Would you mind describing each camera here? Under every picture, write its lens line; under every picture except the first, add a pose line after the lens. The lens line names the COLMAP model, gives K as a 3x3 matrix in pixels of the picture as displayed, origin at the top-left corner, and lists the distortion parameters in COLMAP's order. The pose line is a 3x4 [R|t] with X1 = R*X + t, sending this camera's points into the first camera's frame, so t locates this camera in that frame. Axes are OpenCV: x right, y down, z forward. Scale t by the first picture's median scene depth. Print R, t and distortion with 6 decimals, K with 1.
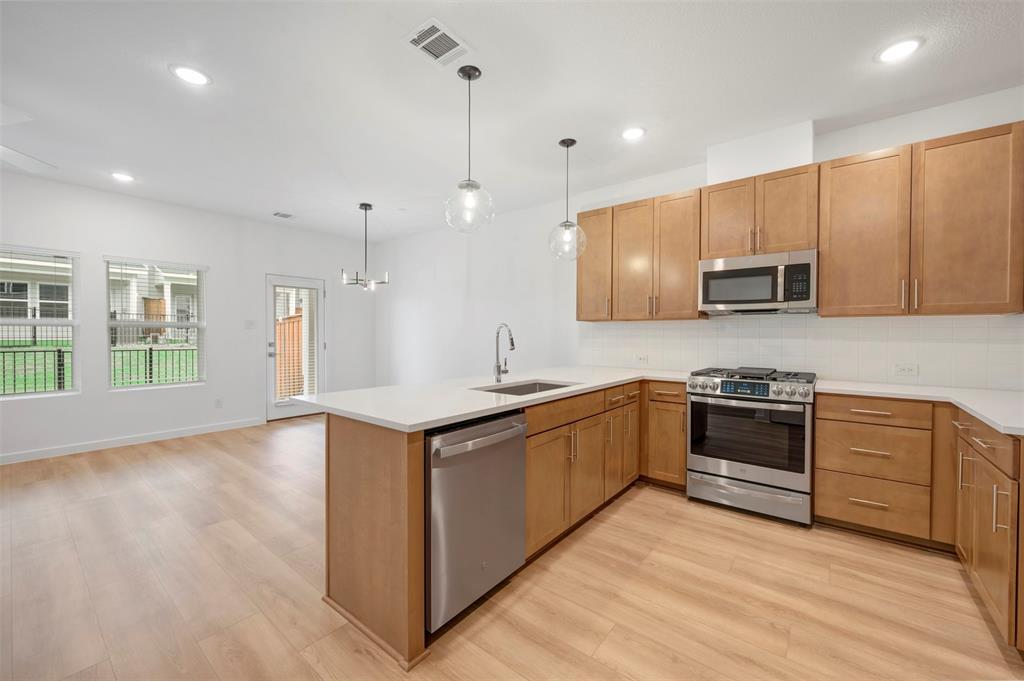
lens RADIAL K [[402.6, 0, 513.7], [0, 402.6, 338.3], [0, 0, 1]] dist [-0.000754, -0.000141]
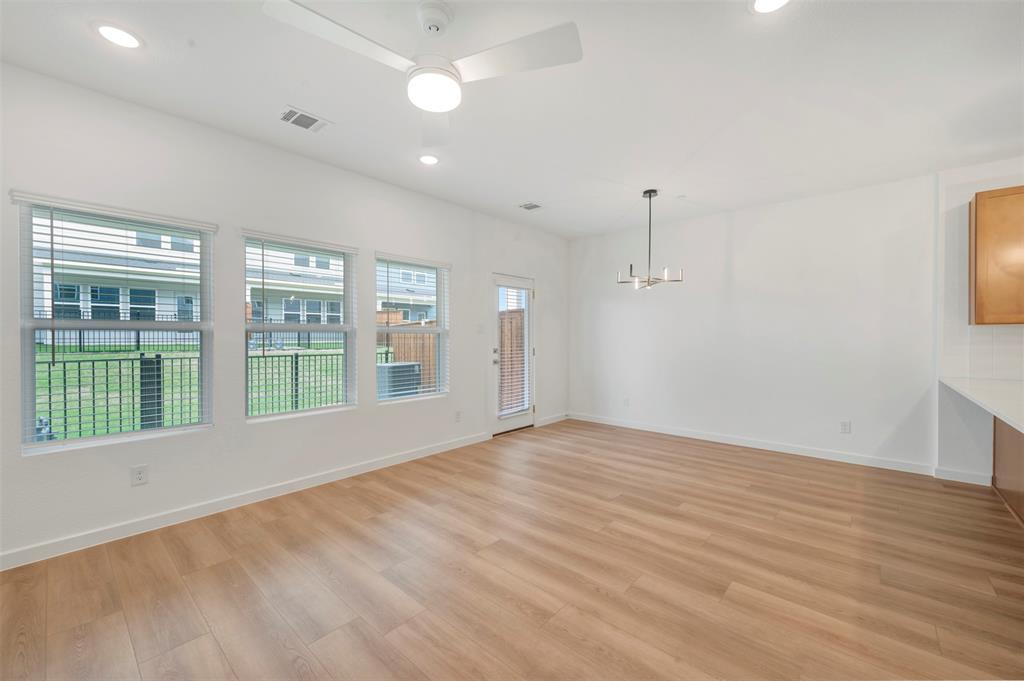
lens RADIAL K [[407.6, 0, 513.5], [0, 407.6, 326.1], [0, 0, 1]] dist [0.002337, 0.000128]
pose [[0.998828, -0.004943, -0.048145, -0.942013], [0.003182, 0.999325, -0.036585, -0.008126], [0.048293, 0.036389, 0.998170, 0.165919]]
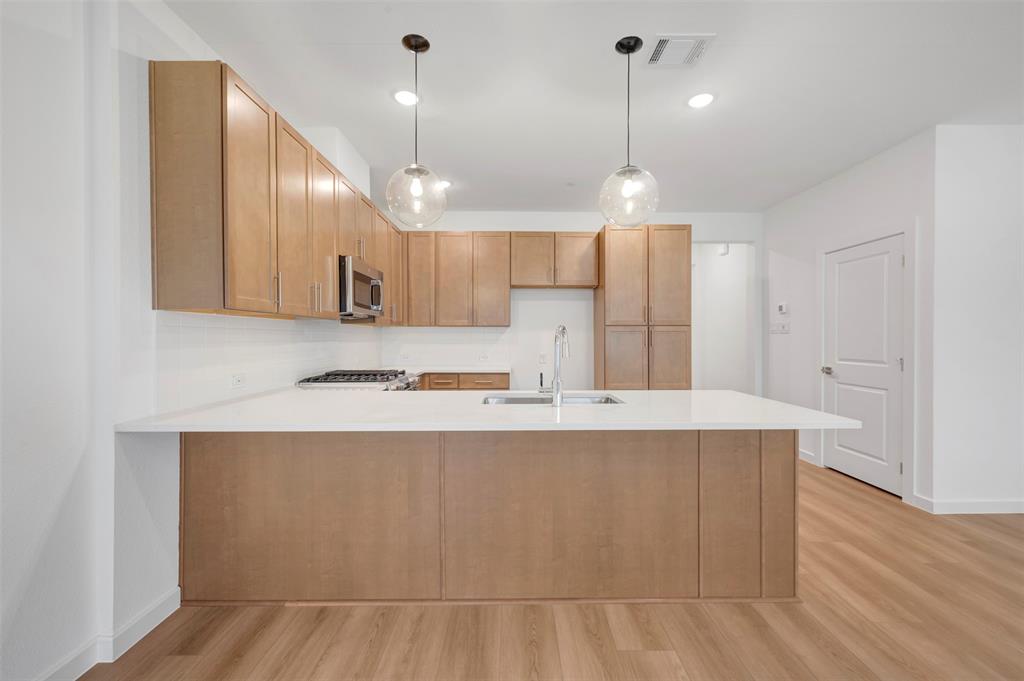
lens RADIAL K [[411.9, 0, 514.4], [0, 411.9, 340.2], [0, 0, 1]] dist [0.000711, -0.000181]
pose [[-0.627875, -0.008648, 0.778266, -0.501687], [0.008079, 0.999812, 0.017628, -0.020056], [-0.778272, 0.017356, -0.627687, 1.344685]]
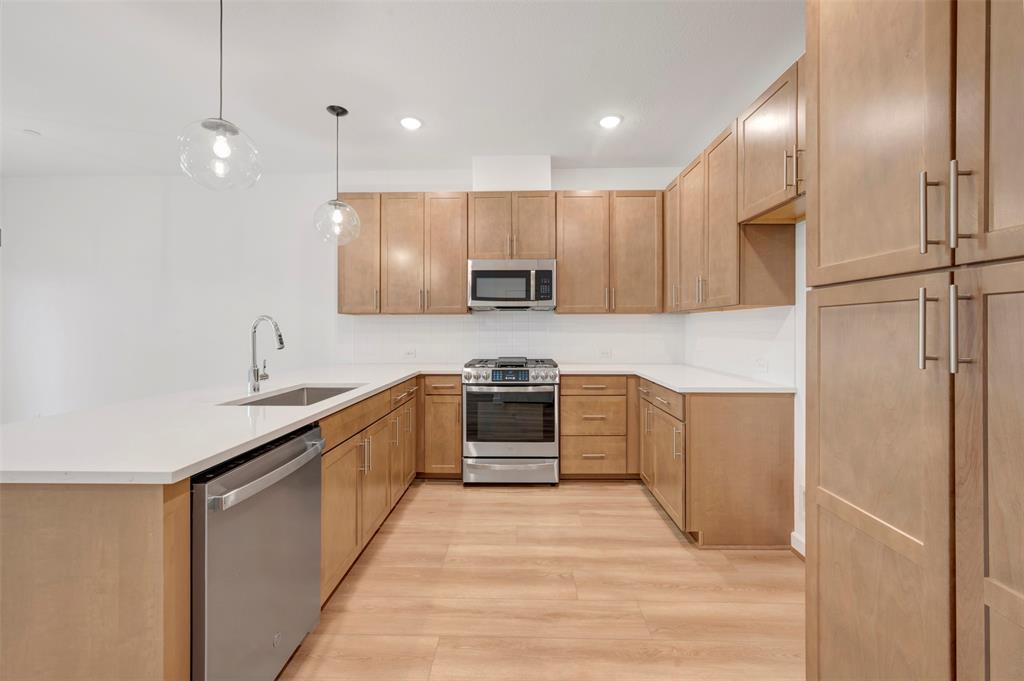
lens RADIAL K [[407.6, 0, 513.5], [0, 407.6, 326.1], [0, 0, 1]] dist [0.002337, 0.000128]
pose [[0.795432, -0.001253, 0.606041, -0.103938], [0.010708, 0.999871, -0.011986, -0.001523], [-0.605948, 0.016024, 0.795343, 0.070580]]
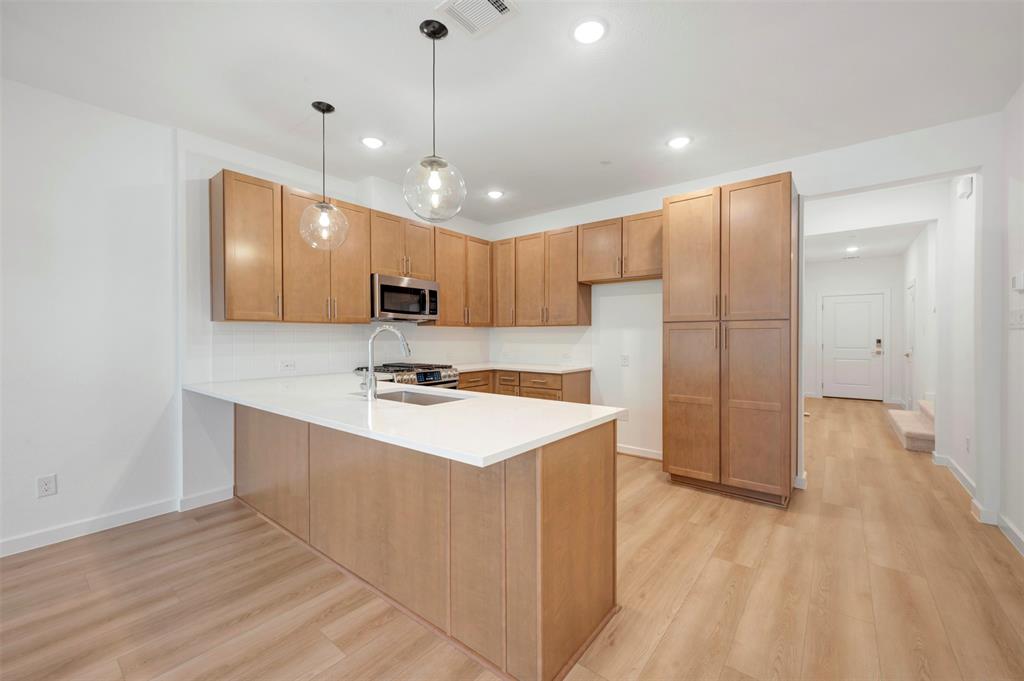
lens RADIAL K [[408.7, 0, 513.7], [0, 408.7, 339.6], [0, 0, 1]] dist [-0.000133, -0.000040]
pose [[-0.002124, -0.010014, 0.999948, -0.736217], [0.013430, 0.999859, 0.010041, -0.011658], [-0.999908, 0.013451, -0.001989, 0.638211]]
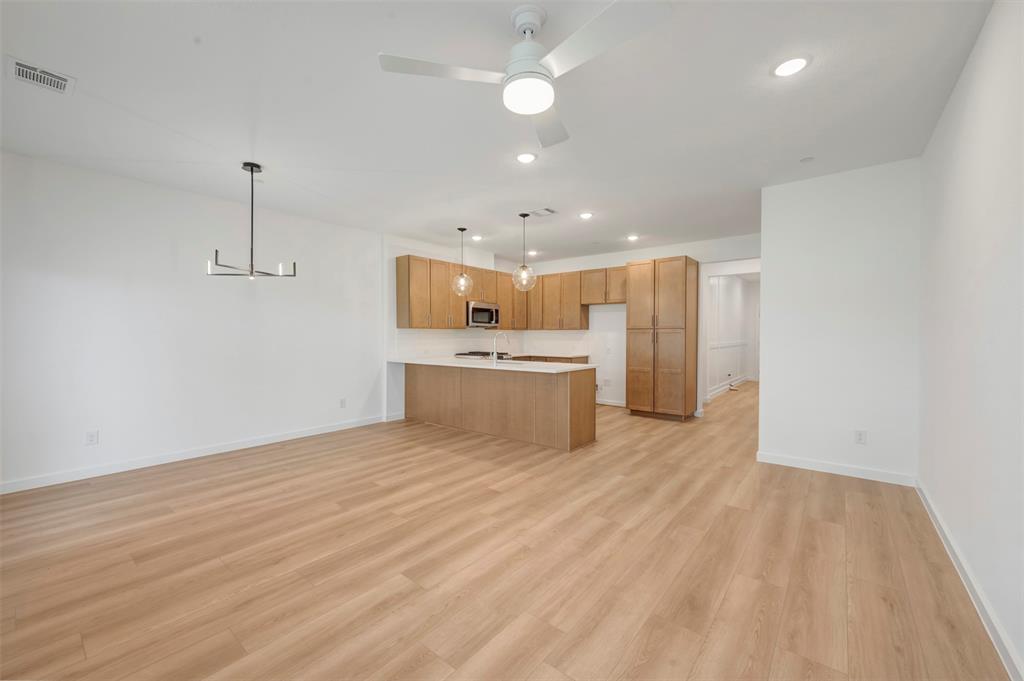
lens RADIAL K [[404.8, 0, 514.4], [0, 404.8, 338.1], [0, 0, 1]] dist [-0.001129, -0.000177]
pose [[0.003834, -0.010986, 0.999932, -1.706242], [0.011140, 0.999878, 0.010943, -0.024038], [-0.999931, 0.011097, 0.003956, 0.795004]]
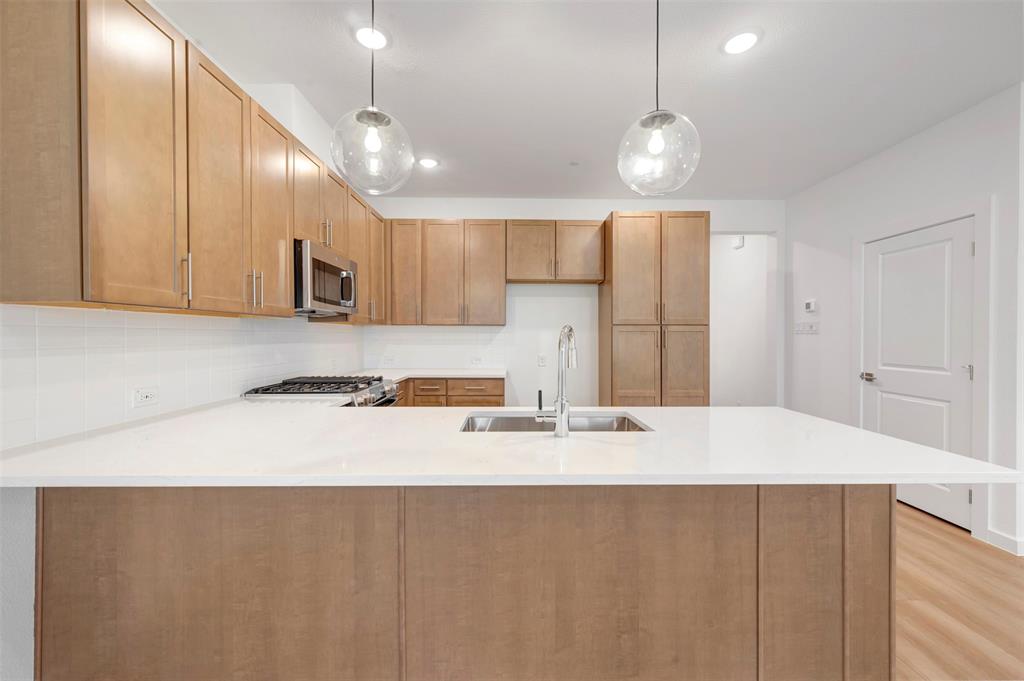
lens RADIAL K [[402.6, 0, 513.7], [0, 402.6, 338.3], [0, 0, 1]] dist [-0.000754, -0.000141]
pose [[-0.627276, -0.010200, 0.778730, -0.363815], [0.006048, 0.999820, 0.017968, -0.025380], [-0.778773, 0.015981, -0.627102, 1.217426]]
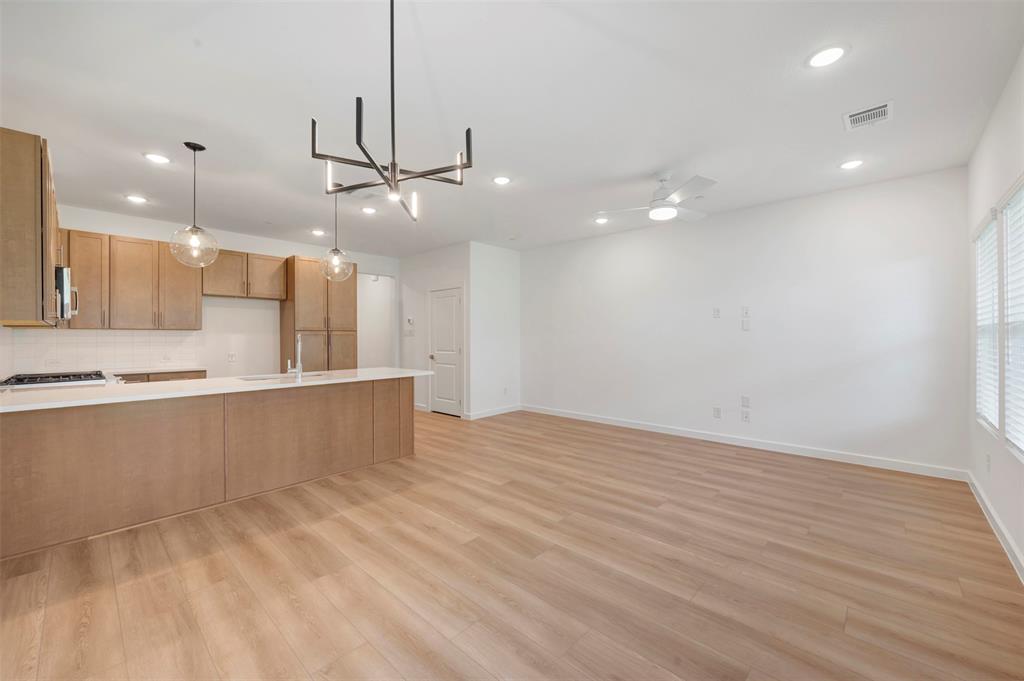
lens RADIAL K [[404.8, 0, 514.4], [0, 404.8, 338.1], [0, 0, 1]] dist [-0.001129, -0.000177]
pose [[-0.997329, 0.000219, 0.073035, -0.736609], [0.001344, 0.999881, 0.015354, -0.034555], [-0.073023, 0.015412, -0.997211, 1.991426]]
